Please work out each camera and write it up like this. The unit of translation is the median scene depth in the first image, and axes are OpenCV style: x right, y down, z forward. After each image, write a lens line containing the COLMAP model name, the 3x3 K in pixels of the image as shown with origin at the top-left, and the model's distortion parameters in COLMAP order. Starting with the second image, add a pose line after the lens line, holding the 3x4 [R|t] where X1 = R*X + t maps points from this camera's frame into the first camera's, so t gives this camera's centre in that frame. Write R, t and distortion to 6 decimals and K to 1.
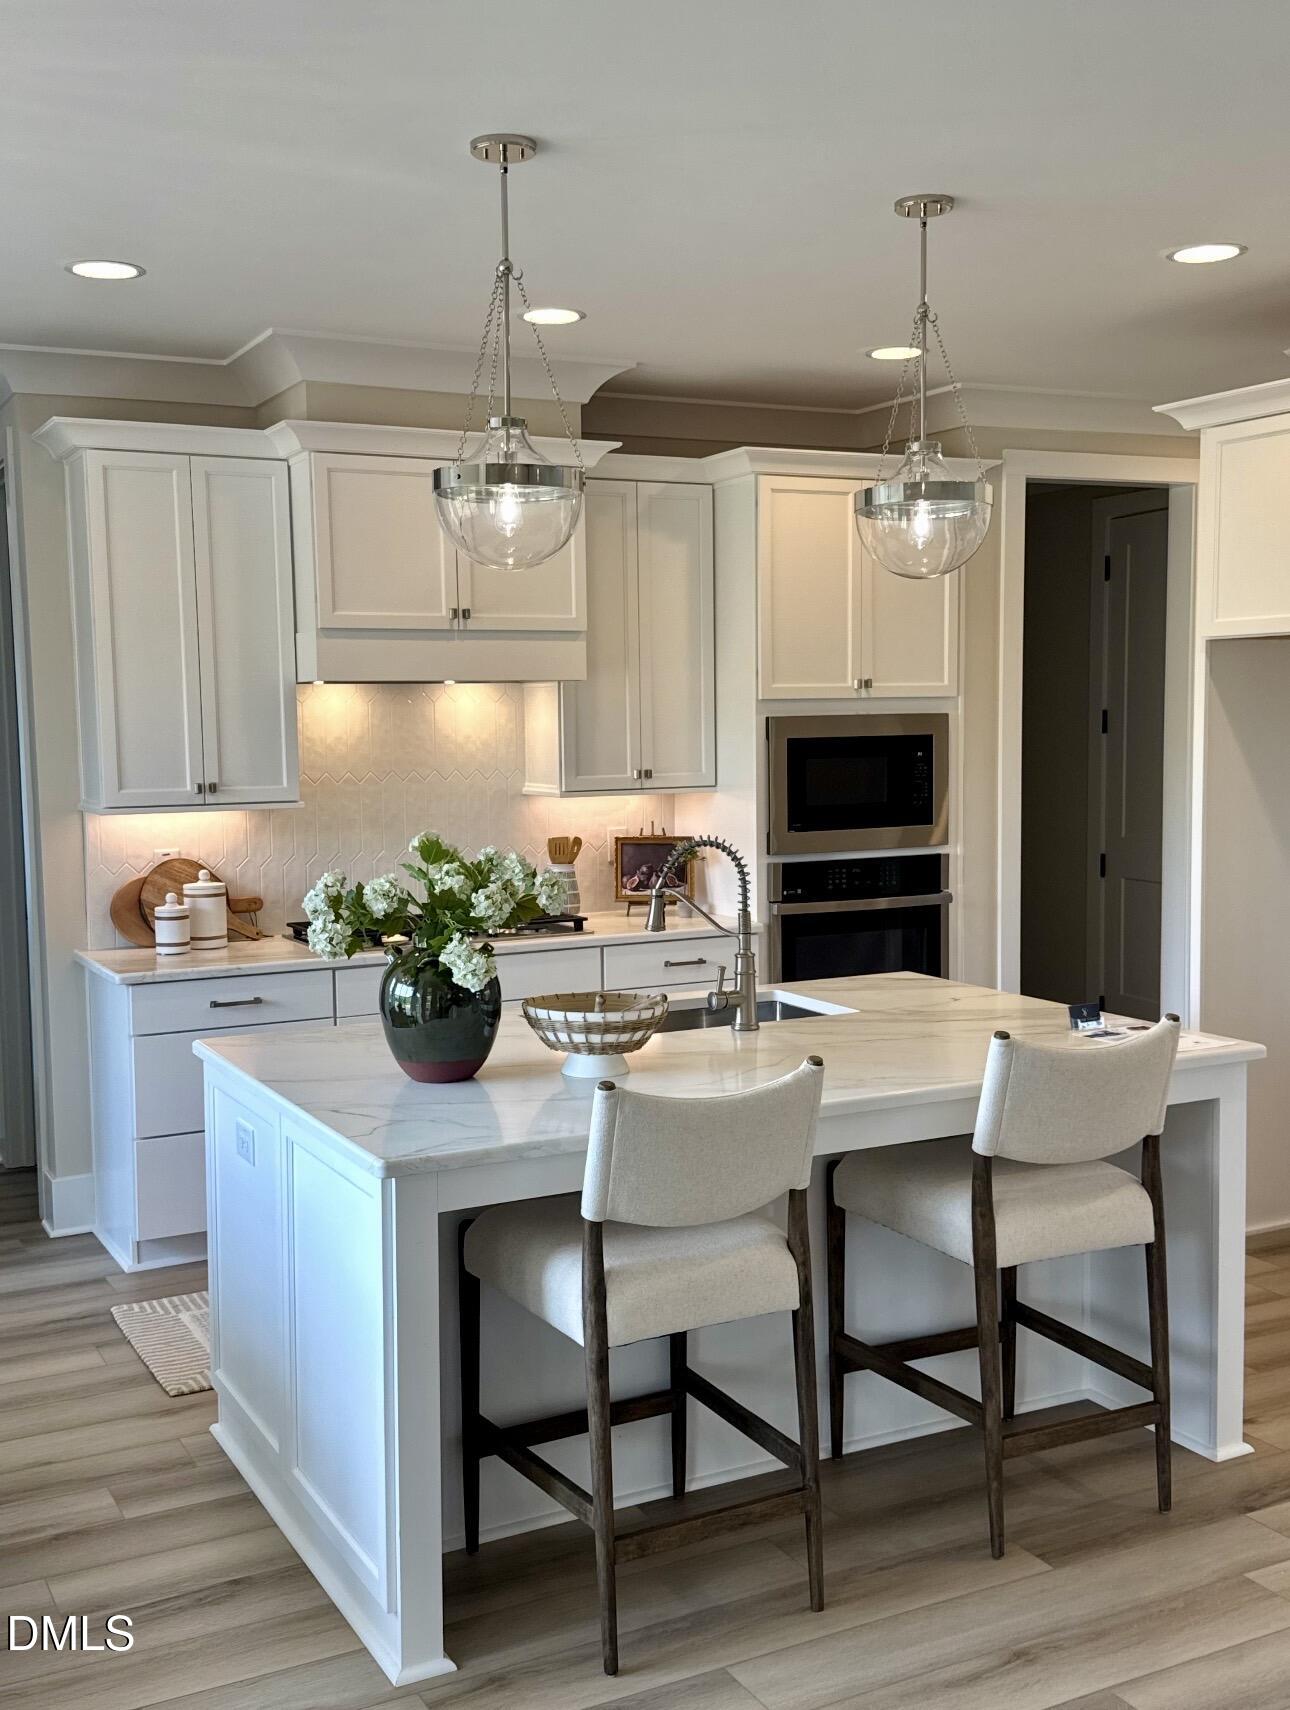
lens RADIAL K [[1758.2, 0, 645.0], [0, 1758.2, 855.0], [0, 0, 1]] dist [0.197371, -0.444998]
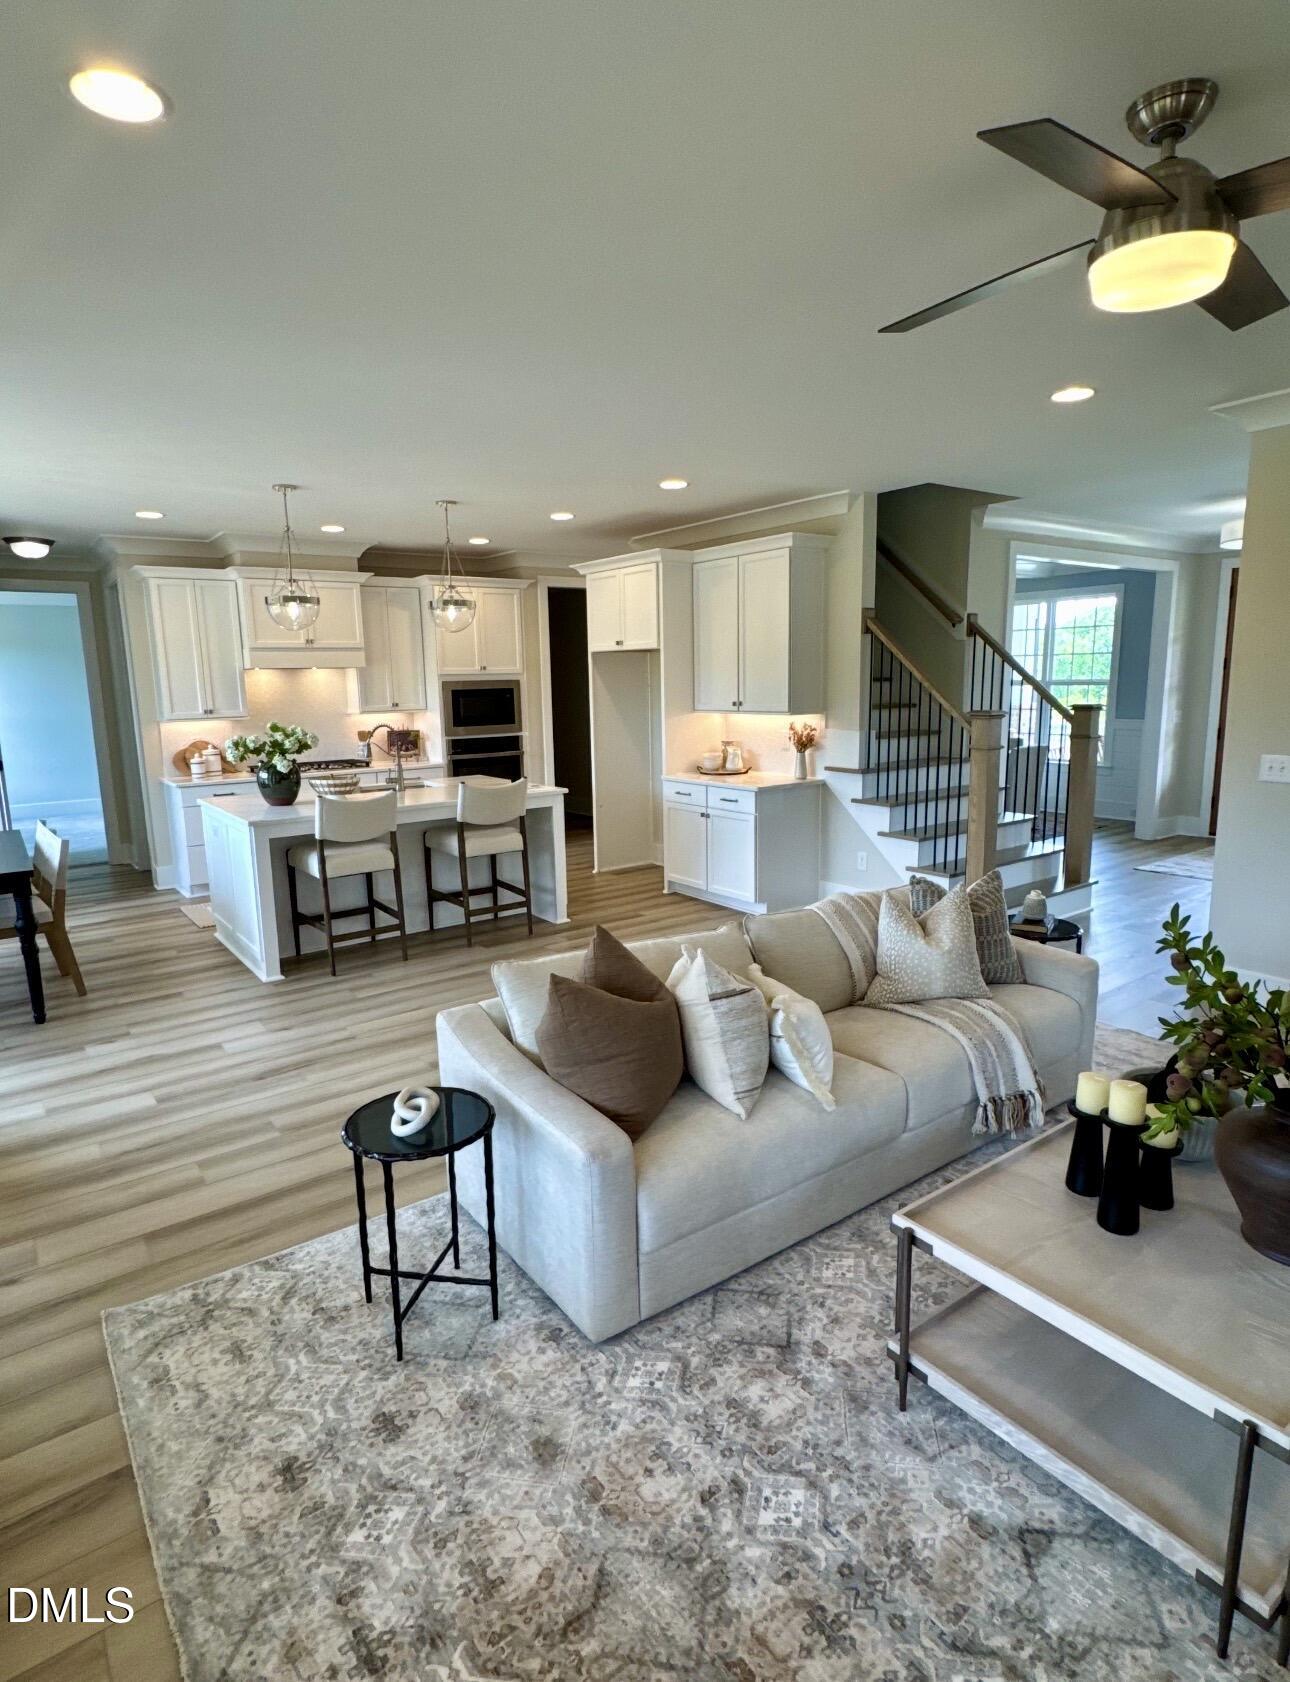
lens RADIAL K [[908.9, 0, 645.0], [0, 908.9, 841.0], [0, 0, 1]] dist [-0.003481, -0.000364]
pose [[0.987940, -0.033659, 0.151135, 0.232889], [0.019505, 0.995365, 0.094176, 0.050247], [-0.153605, -0.090092, 0.984017, -0.542330]]
